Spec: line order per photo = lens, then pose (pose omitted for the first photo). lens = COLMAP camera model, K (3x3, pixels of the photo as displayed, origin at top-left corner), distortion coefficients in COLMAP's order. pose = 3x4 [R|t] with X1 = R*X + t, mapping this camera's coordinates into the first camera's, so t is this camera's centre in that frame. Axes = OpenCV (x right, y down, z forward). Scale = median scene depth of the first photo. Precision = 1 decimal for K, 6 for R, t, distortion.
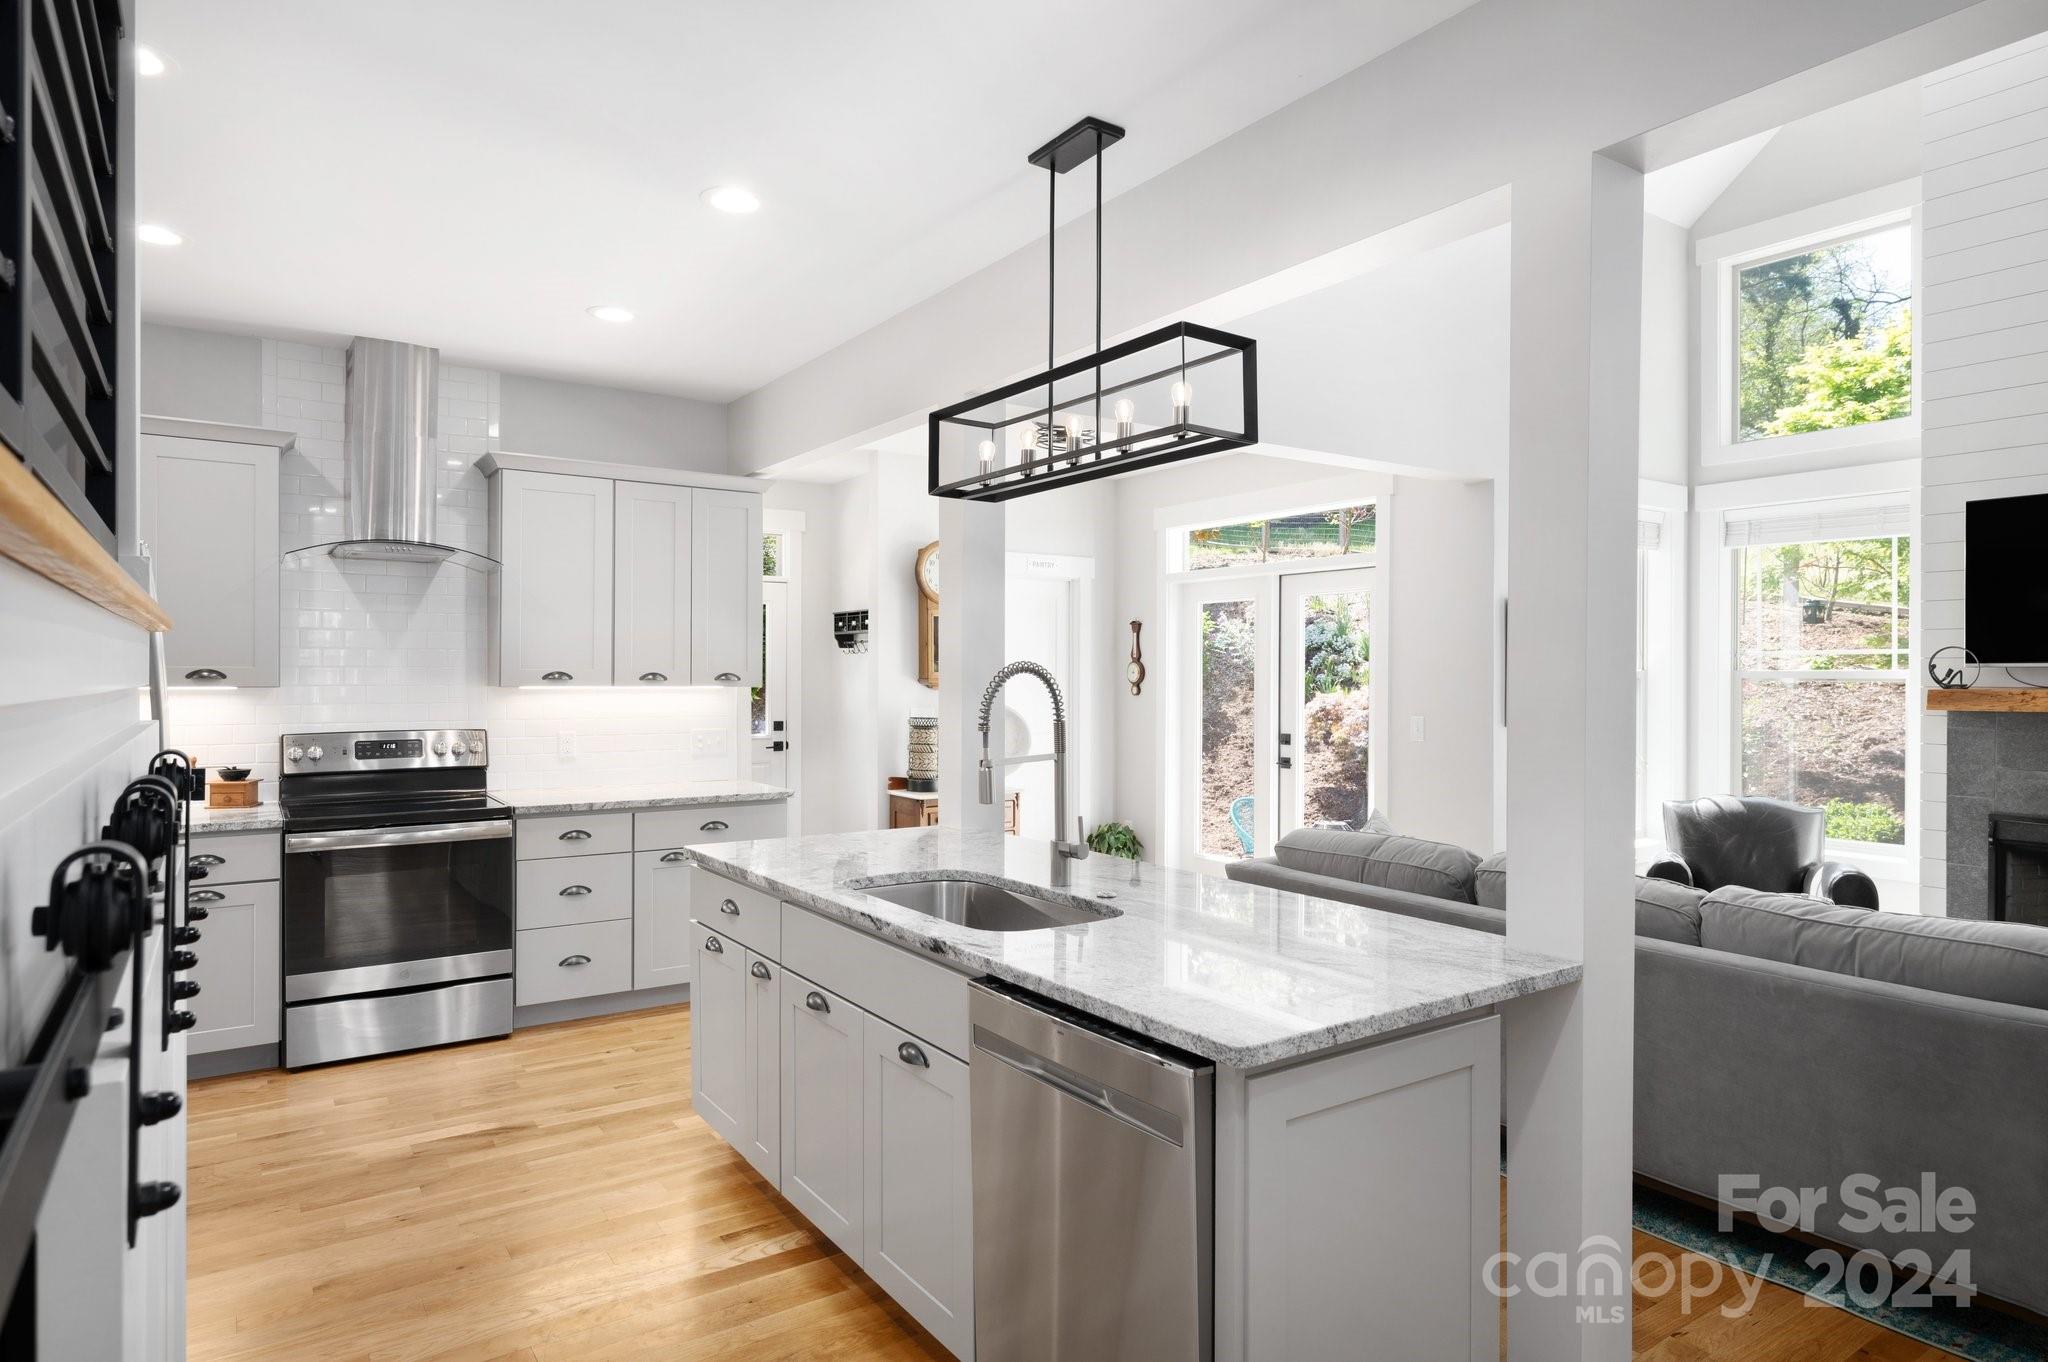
lens RADIAL K [[1165.5, 0, 1018.0], [0, 1165.5, 677.4], [0, 0, 1]] dist [-0.000838, 0.001315]
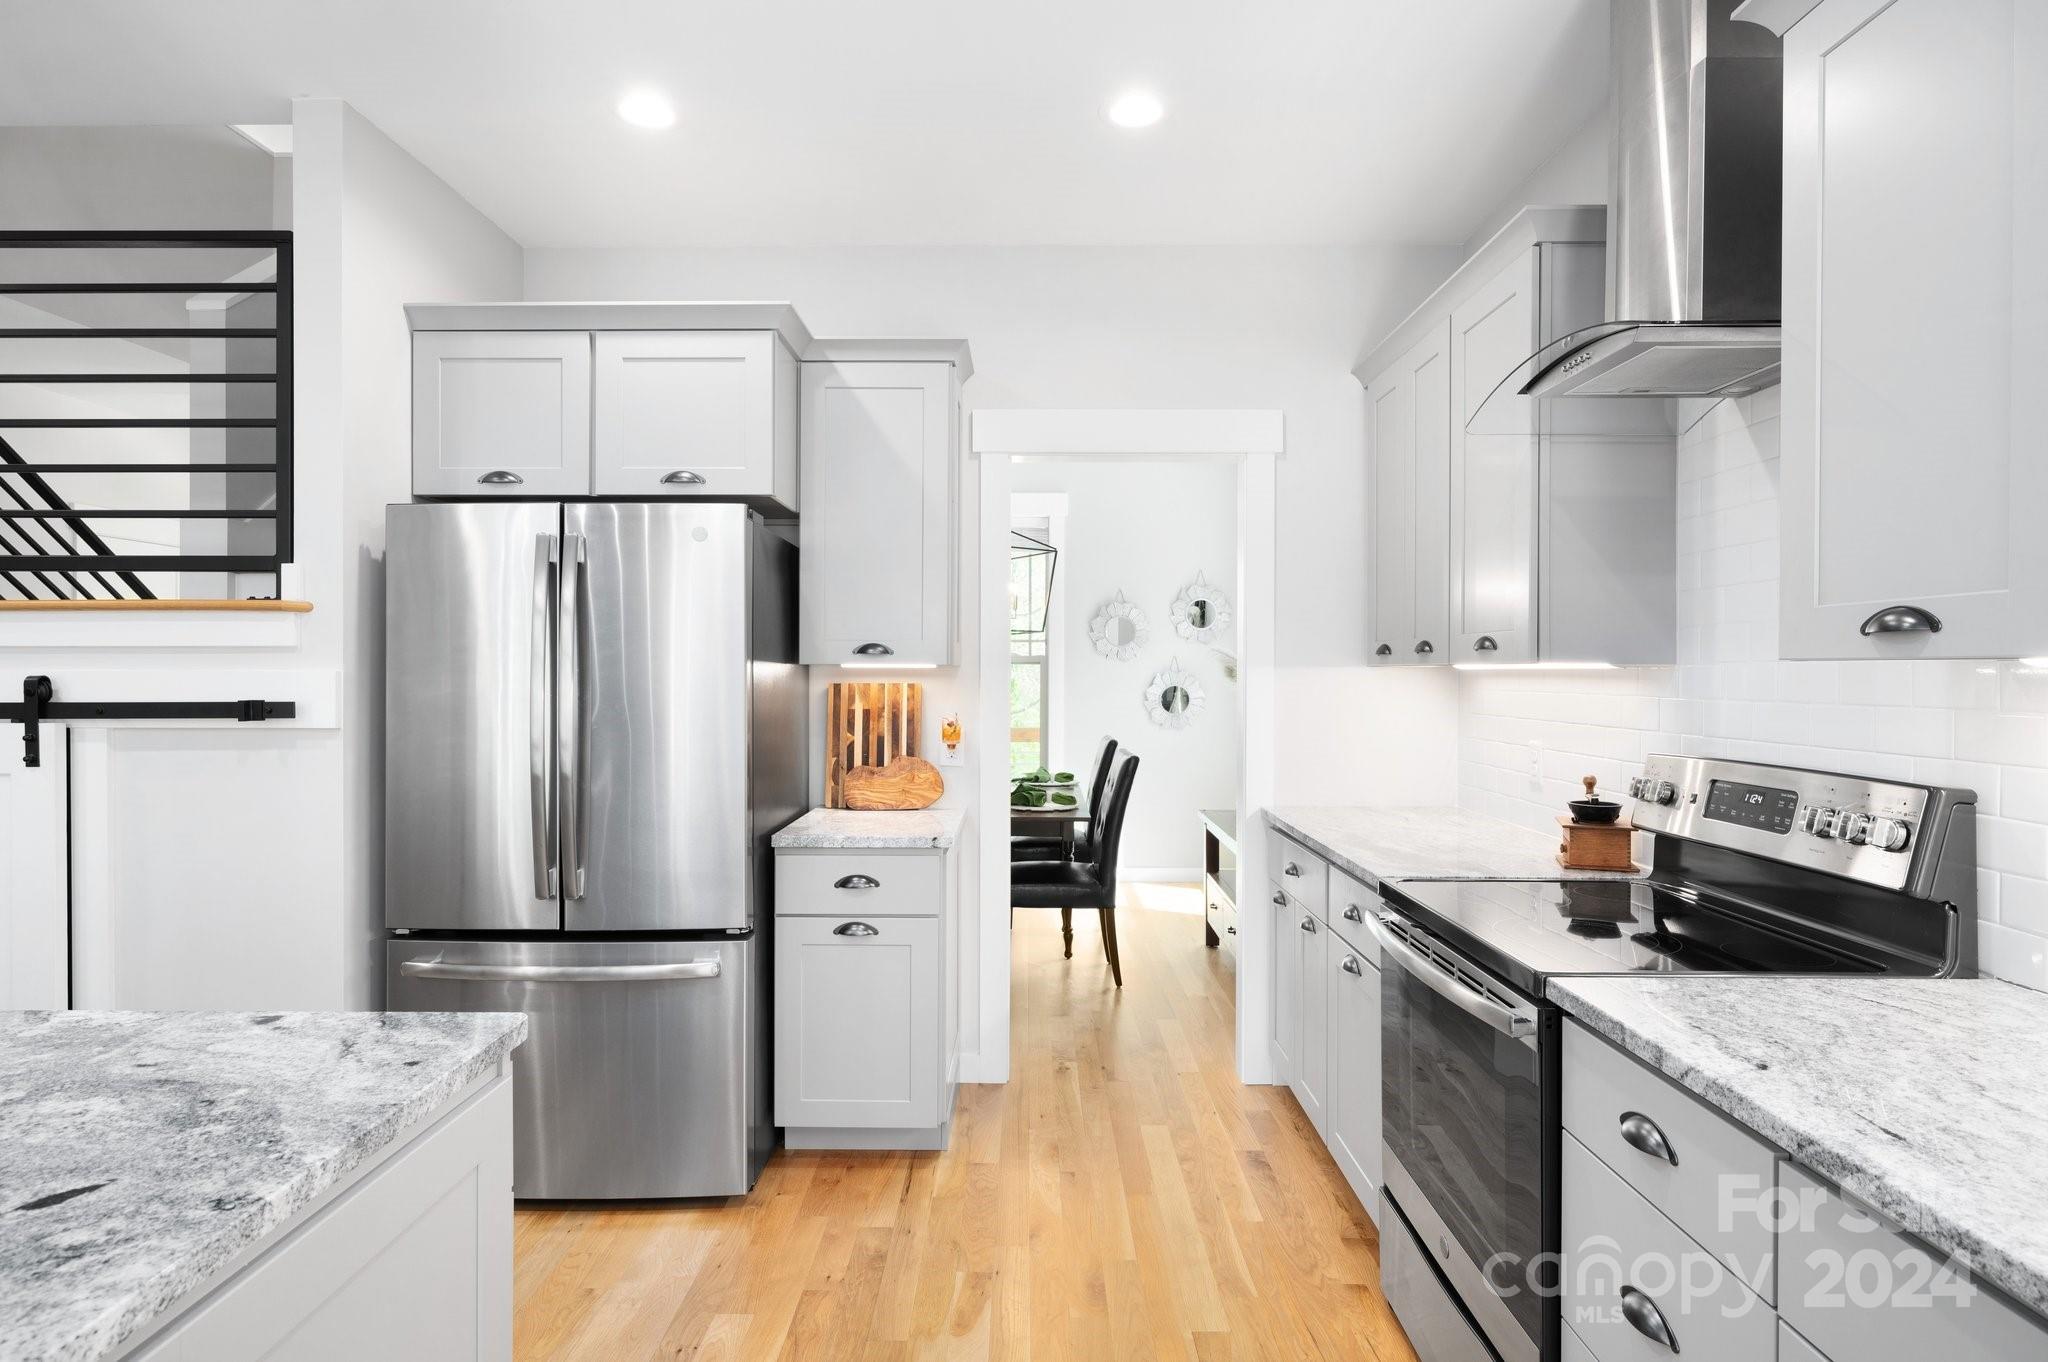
lens RADIAL K [[1094.4, 0, 1025.3], [0, 1094.4, 677.1], [0, 0, 1]] dist [0.005099, 0.000506]
pose [[-0.565817, 0.001711, -0.824529, -0.043355], [-0.003611, 0.999983, 0.004553, 0.012592], [0.824523, 0.005554, -0.565801, 1.022505]]
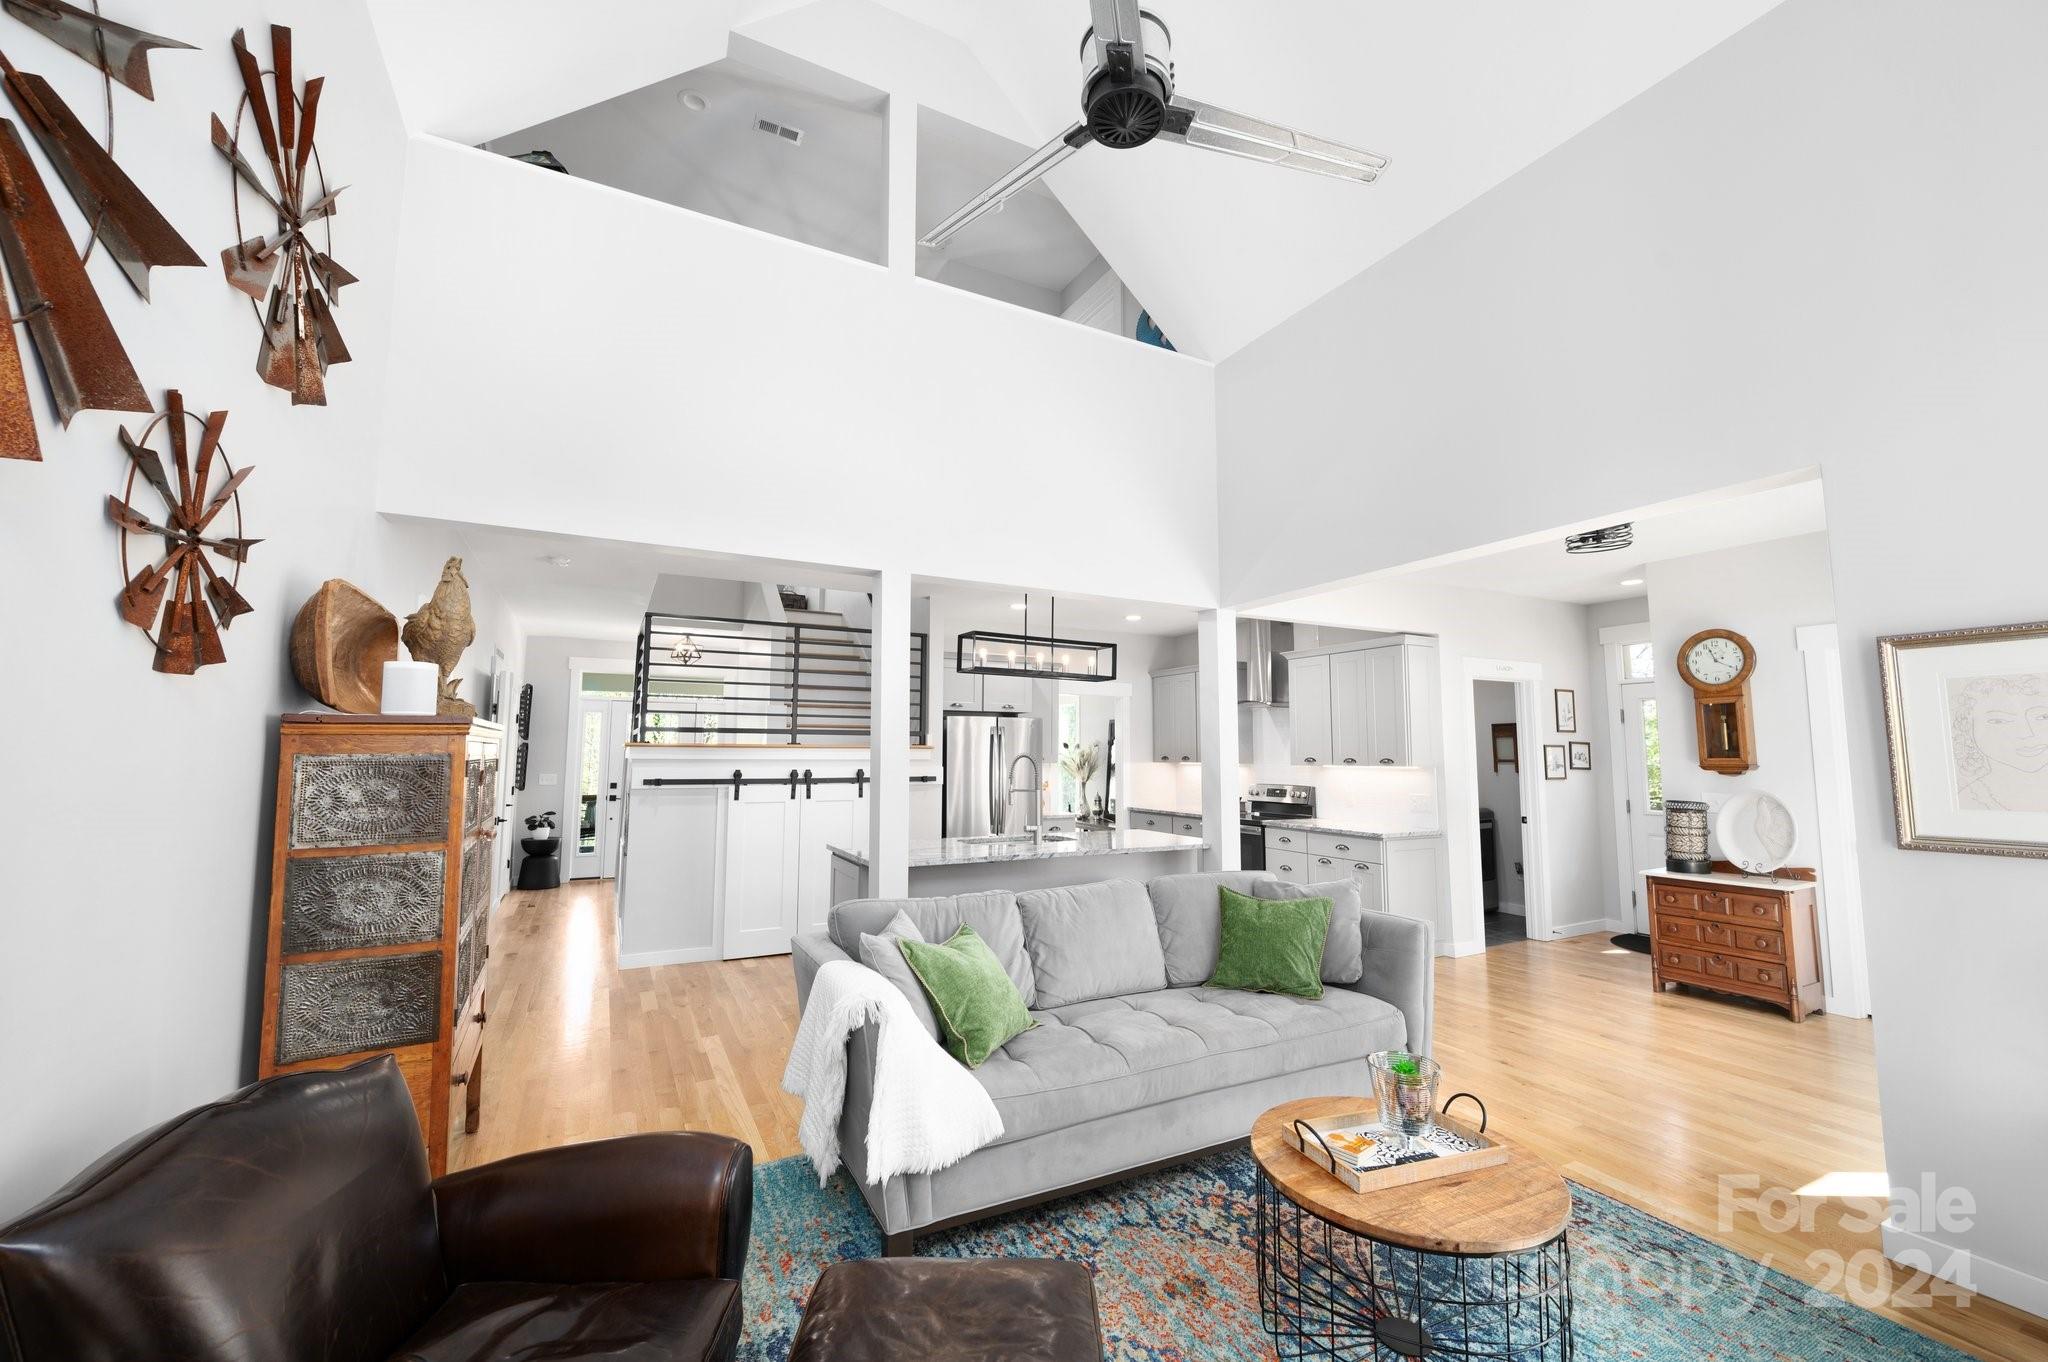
lens RADIAL K [[831.7, 0, 1020.1], [0, 831.7, 679.1], [0, 0, 1]] dist [-0.000998, -0.000175]
pose [[-0.119889, -0.091123, -0.988597, 1.114417], [-0.004757, 0.995820, -0.091212, -0.007521], [0.992776, -0.006233, -0.119821, 0.716925]]
